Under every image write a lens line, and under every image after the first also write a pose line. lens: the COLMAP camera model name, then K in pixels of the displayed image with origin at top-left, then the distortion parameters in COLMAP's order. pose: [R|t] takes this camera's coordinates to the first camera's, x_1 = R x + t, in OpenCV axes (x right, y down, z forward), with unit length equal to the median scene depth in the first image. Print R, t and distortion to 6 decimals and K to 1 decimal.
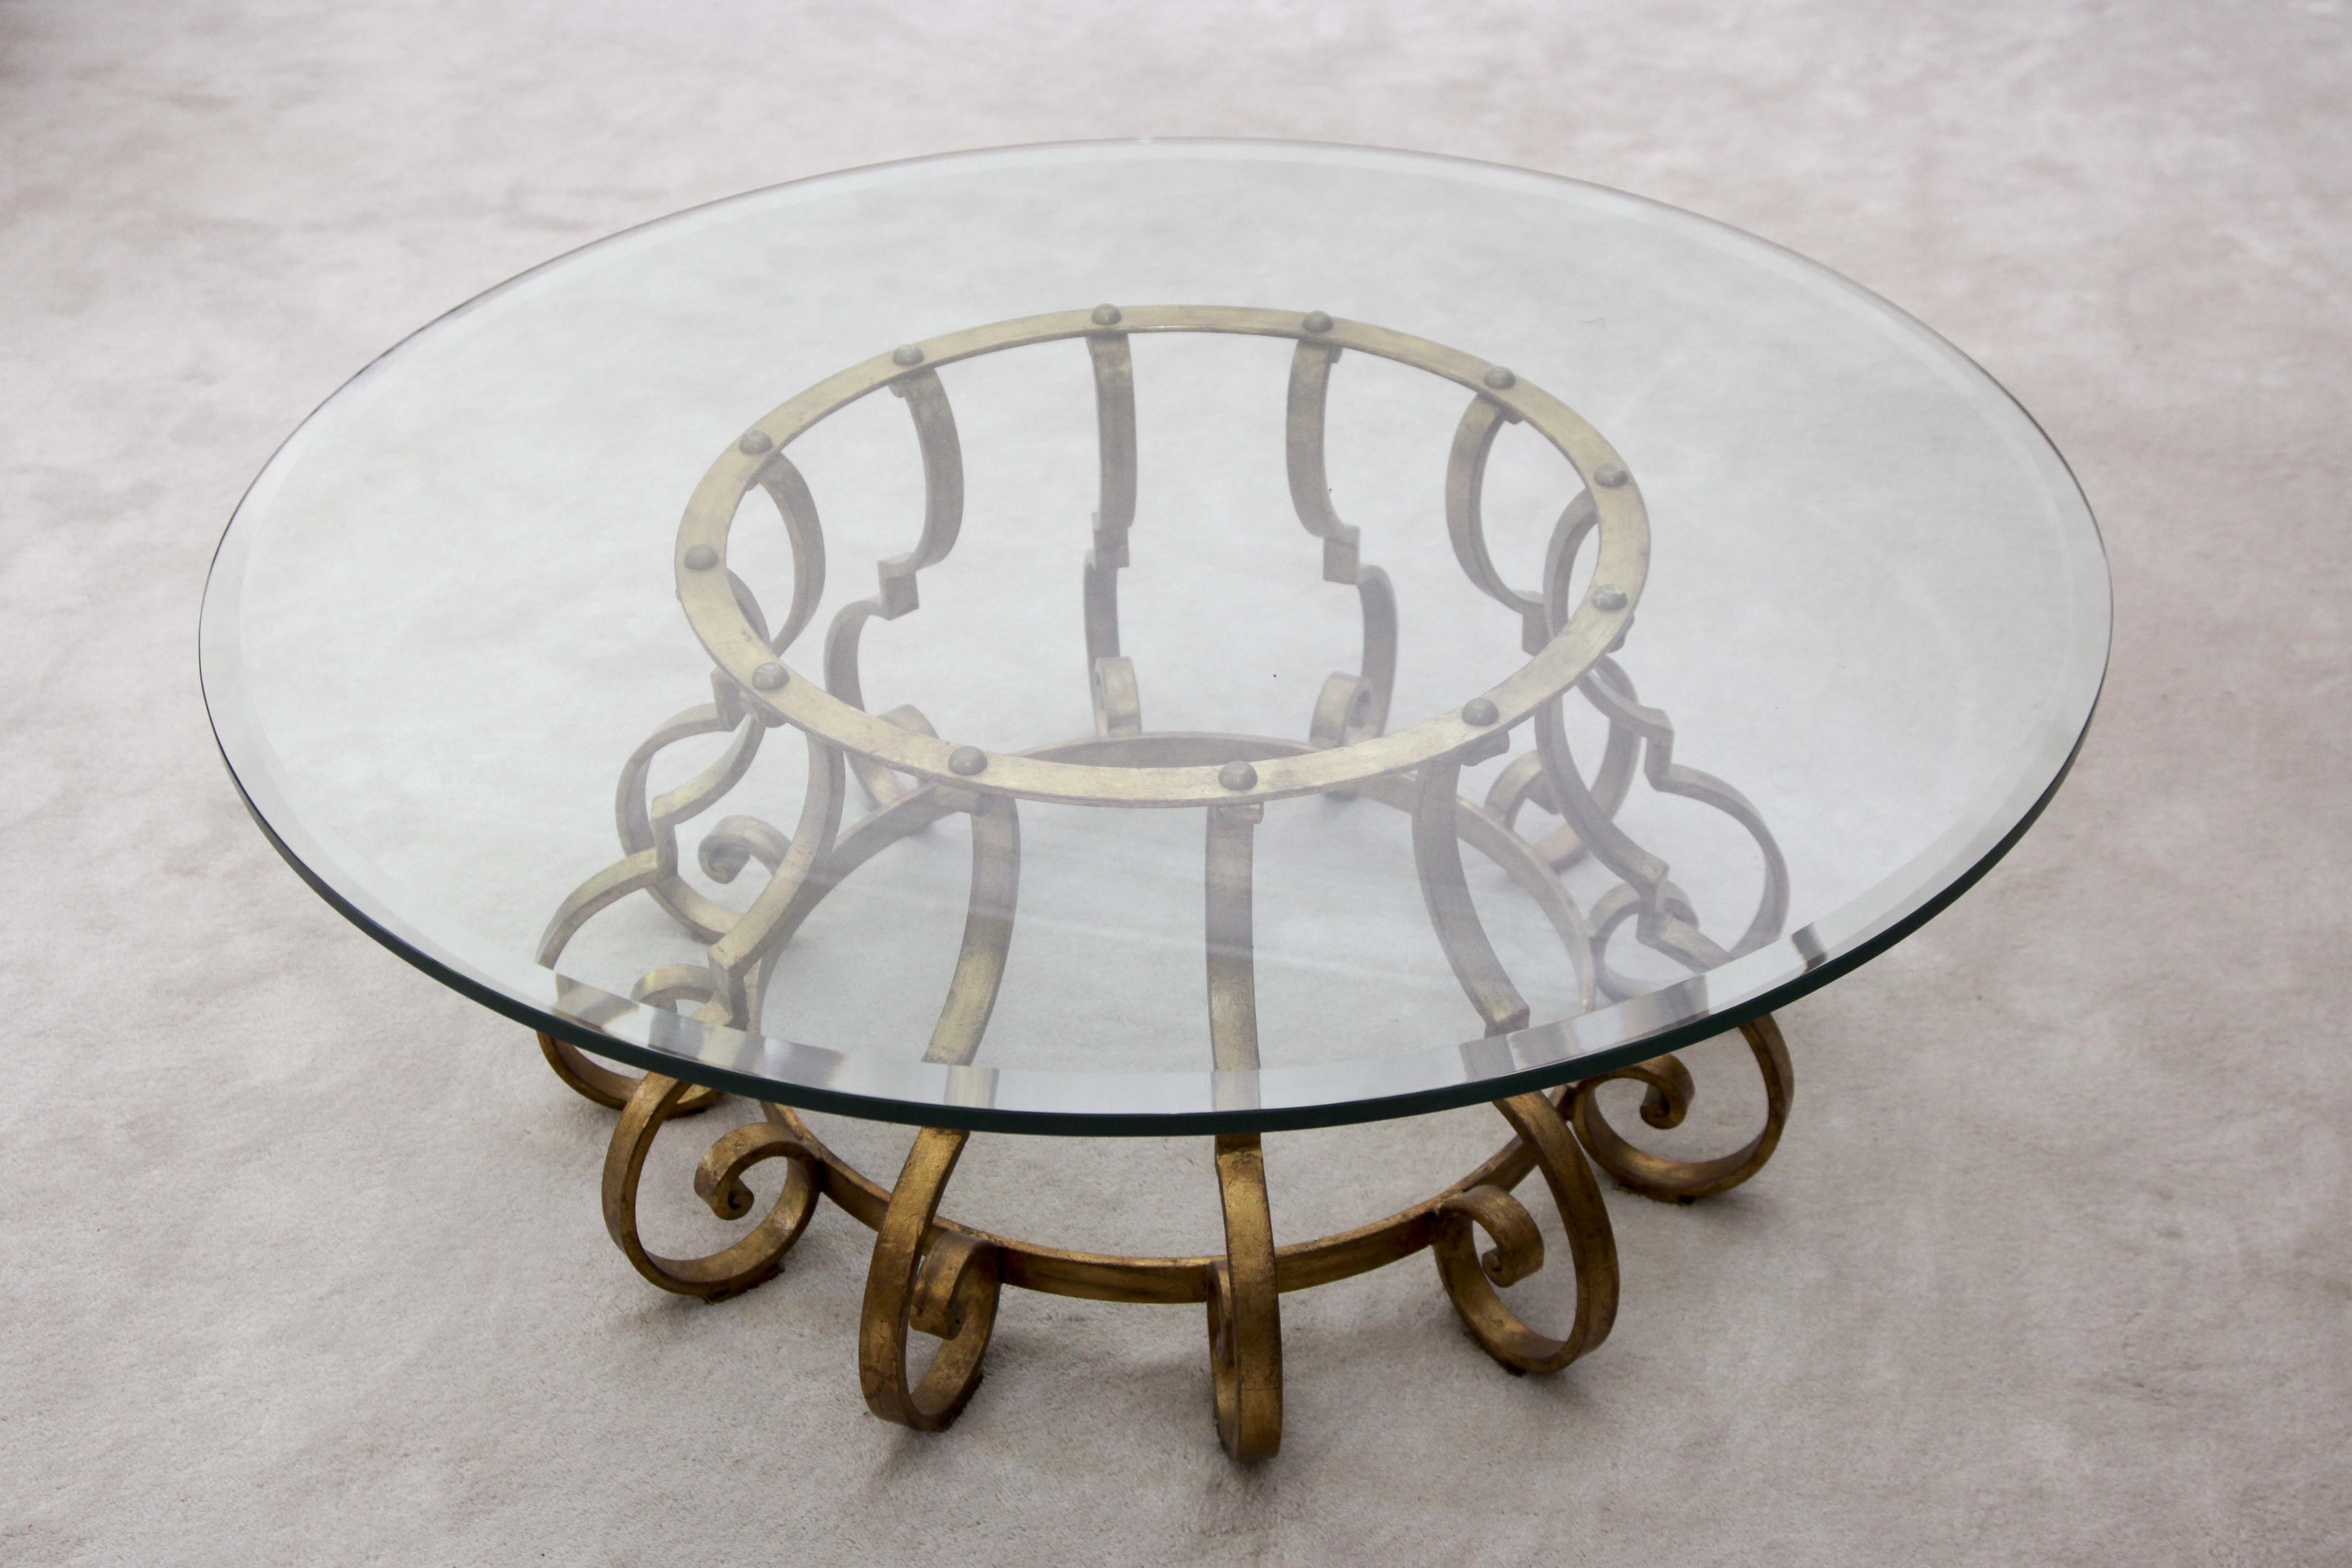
lens RADIAL K [[3186.8, 0, 1176.0], [0, 3186.8, 784.0], [0, 0, 1]] dist [-0.040216, -0.042647]
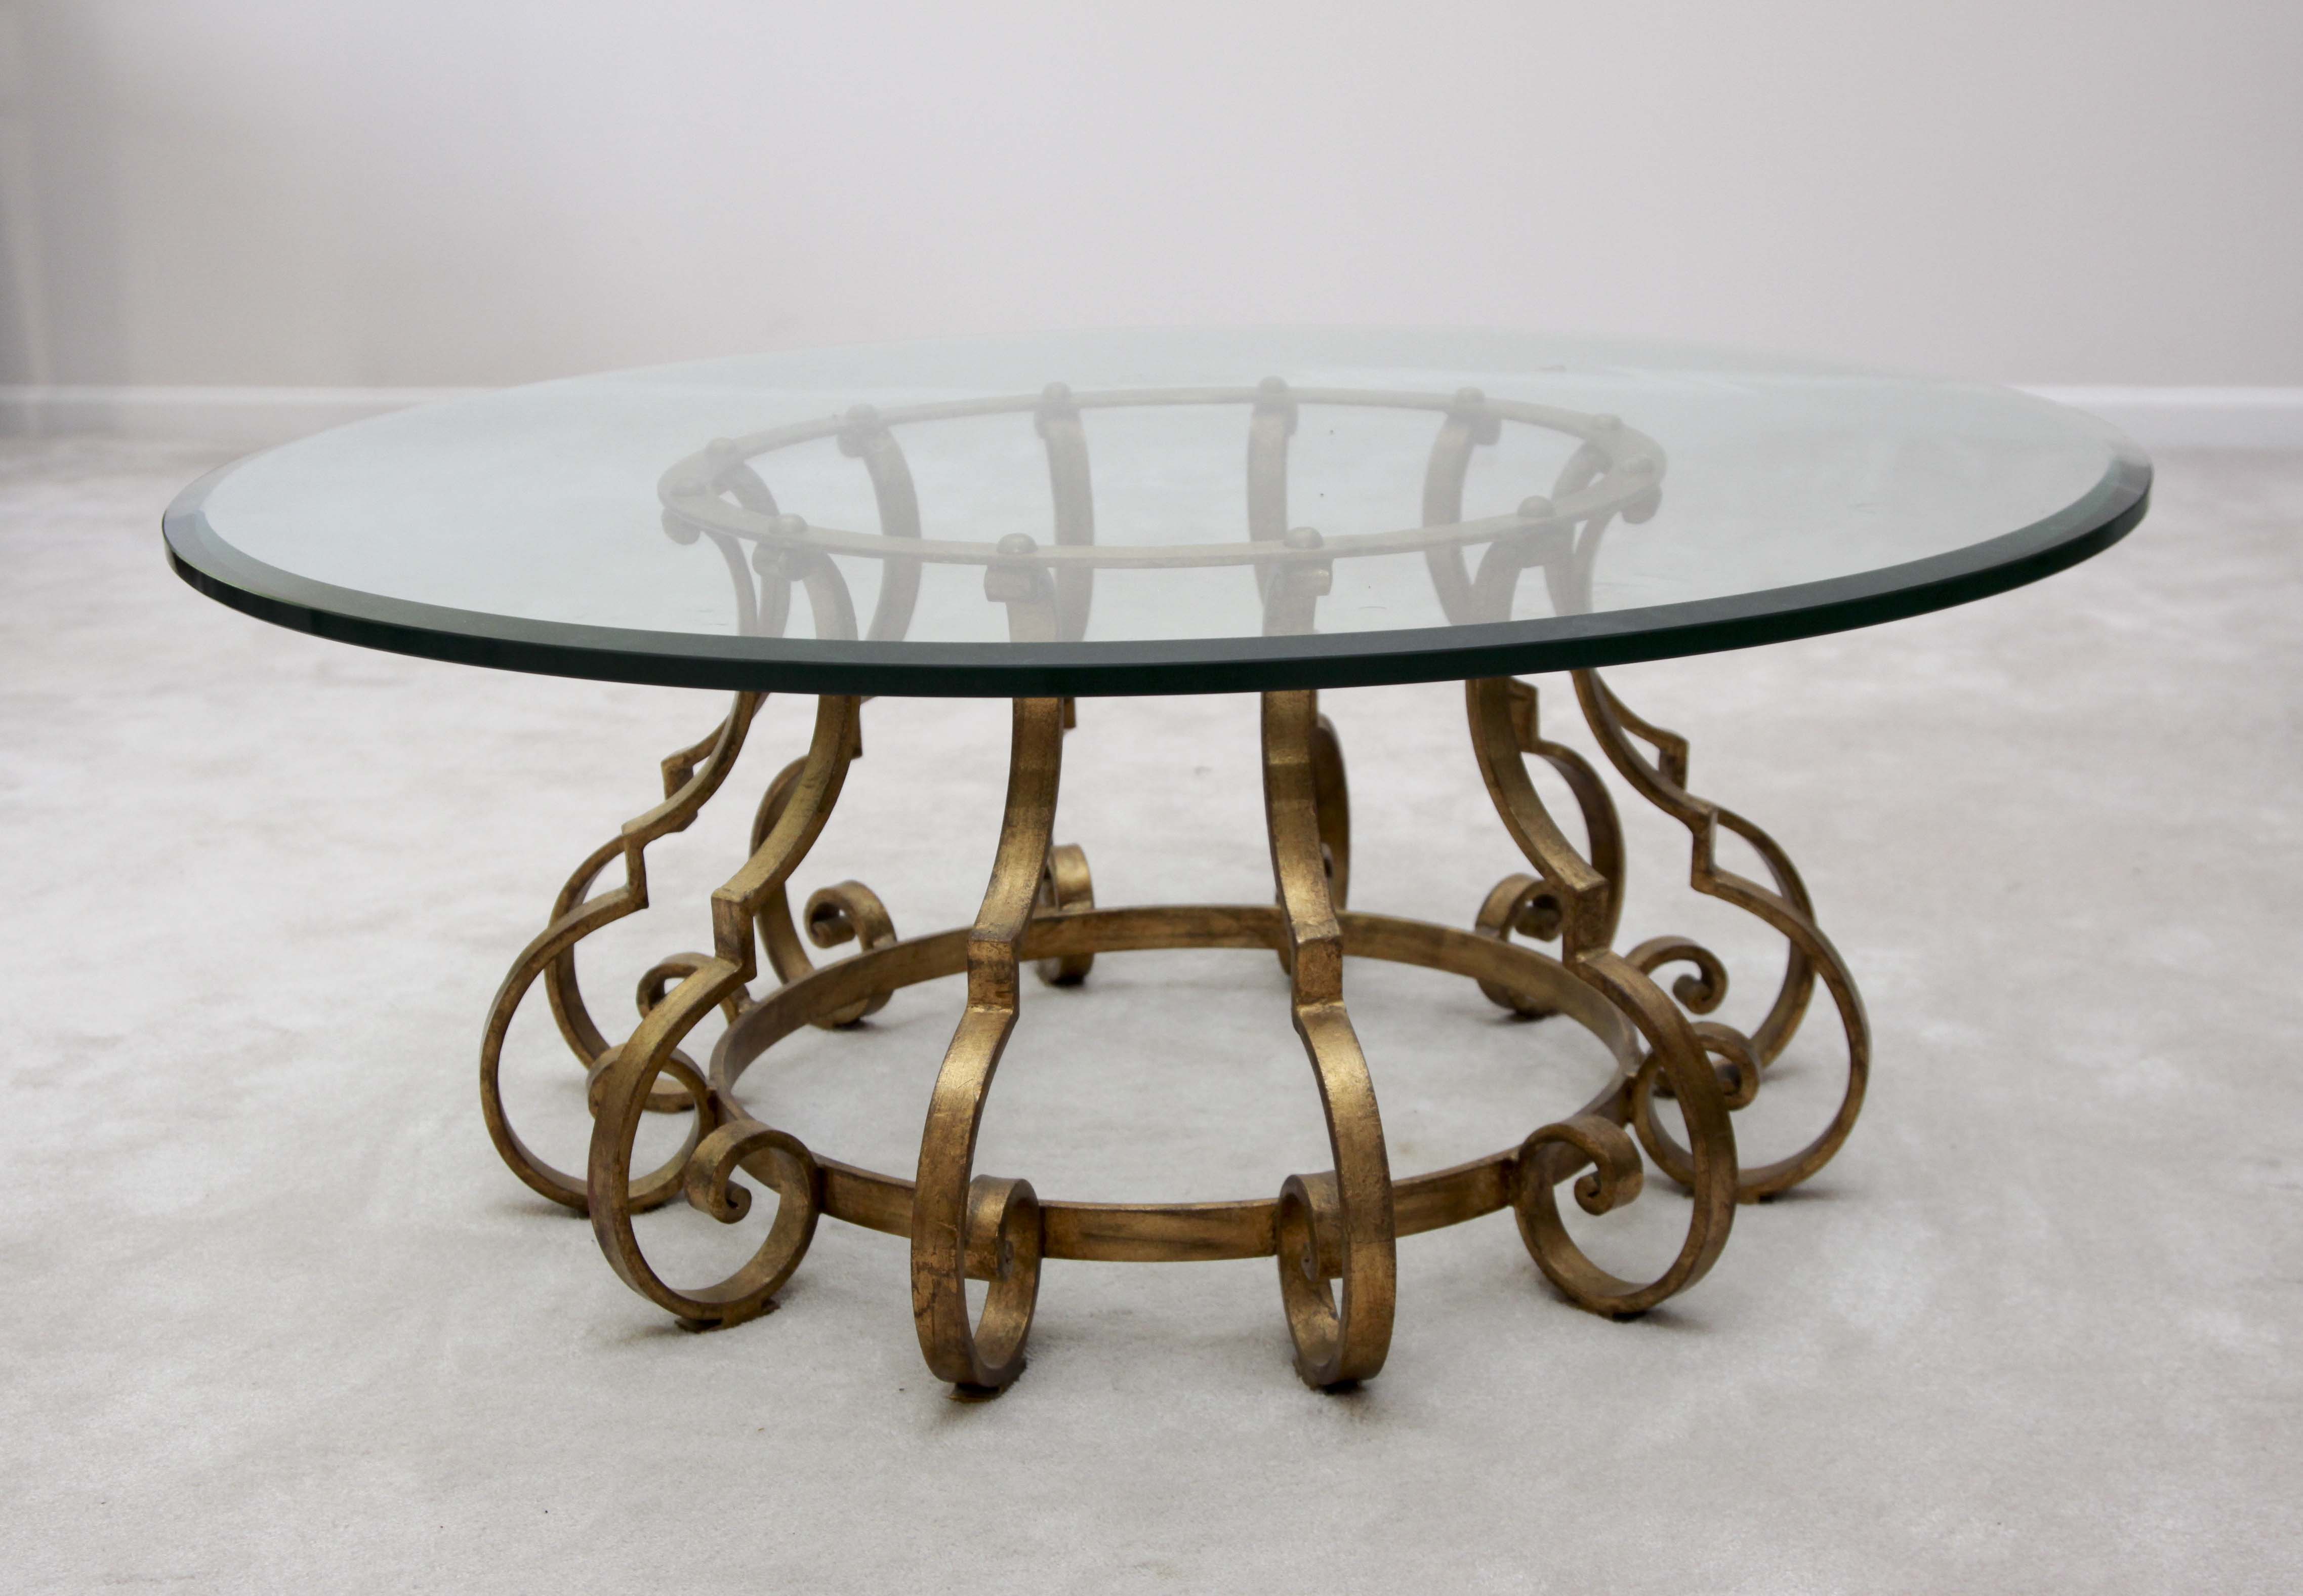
lens RADIAL K [[3385.6, 0, 1151.5], [0, 3385.6, 798.0], [0, 0, 1]] dist [-0.016050, -0.070436]
pose [[0.994103, -0.039162, 0.101120, -0.110325], [0.070303, 0.942741, -0.326033, 0.332614], [-0.082562, 0.331220, 0.939935, 0.067364]]
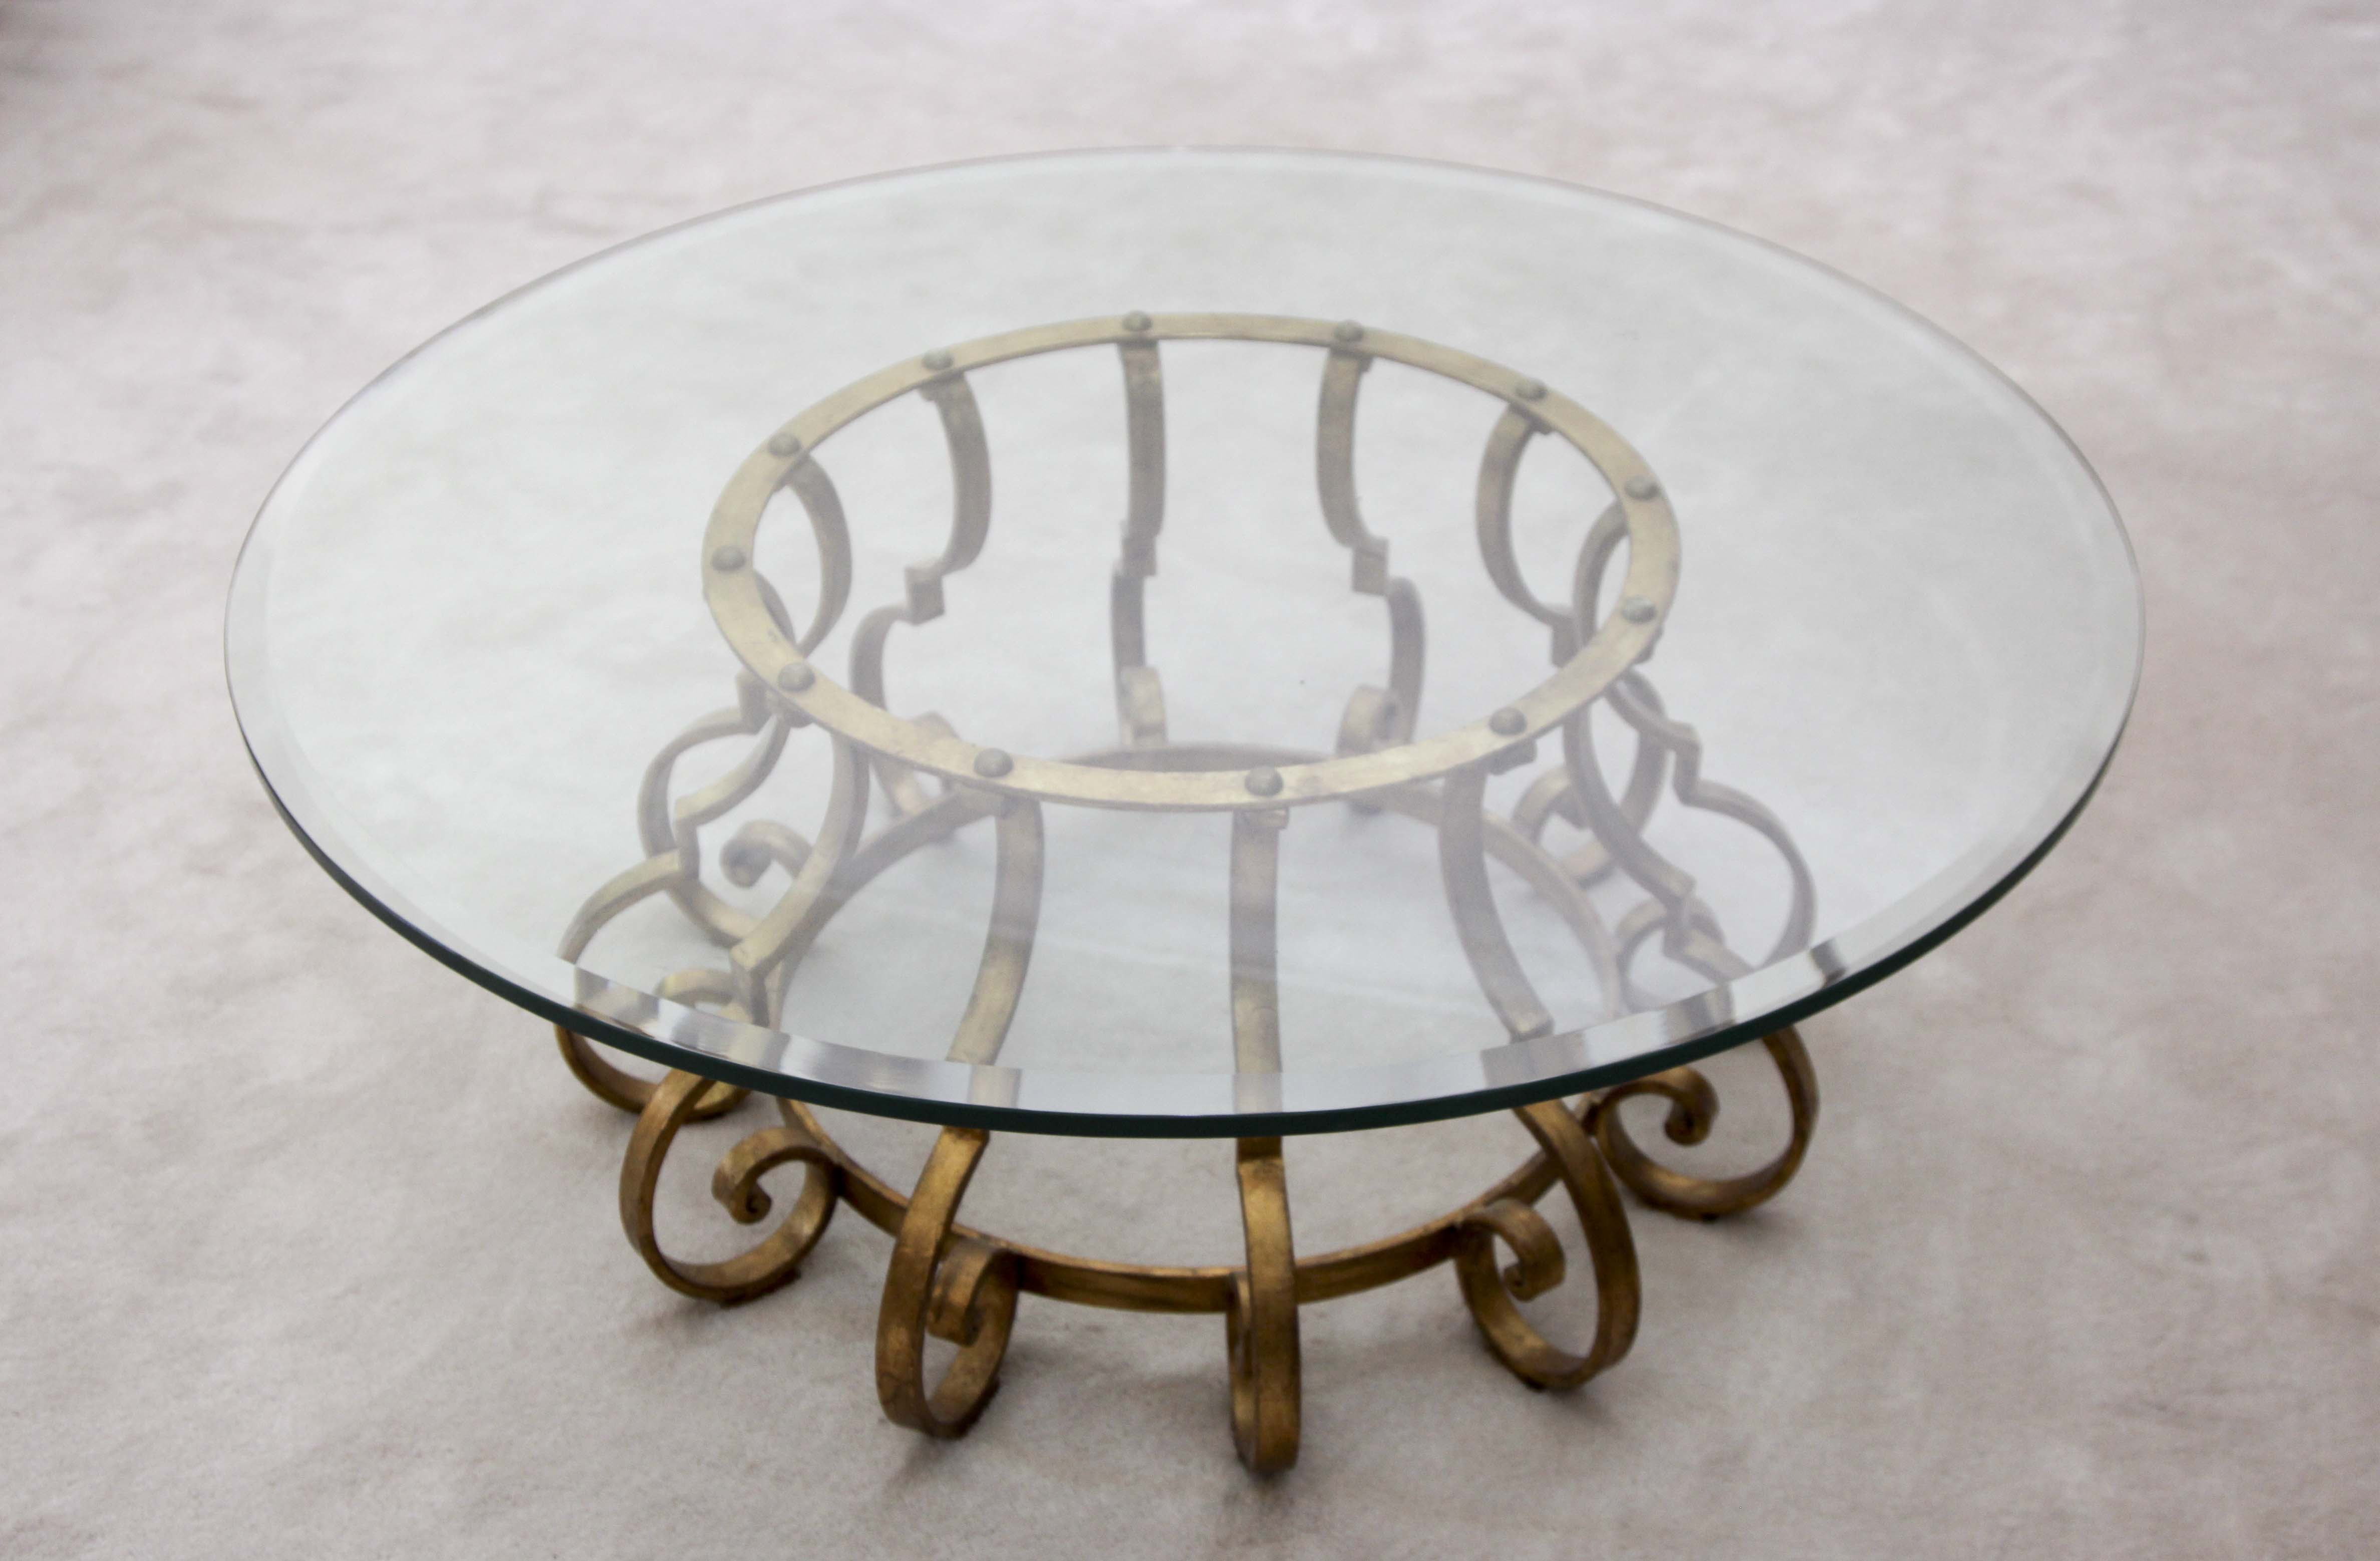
lens RADIAL K [[3233.6, 0, 1186.3], [0, 3233.6, 765.4], [0, 0, 1]] dist [-0.049804, -0.010129]
pose [[0.999911, 0.012686, -0.004023, -0.000742], [-0.012742, 0.999818, -0.014215, 0.006021], [0.003842, 0.014265, 0.999891, -0.010516]]
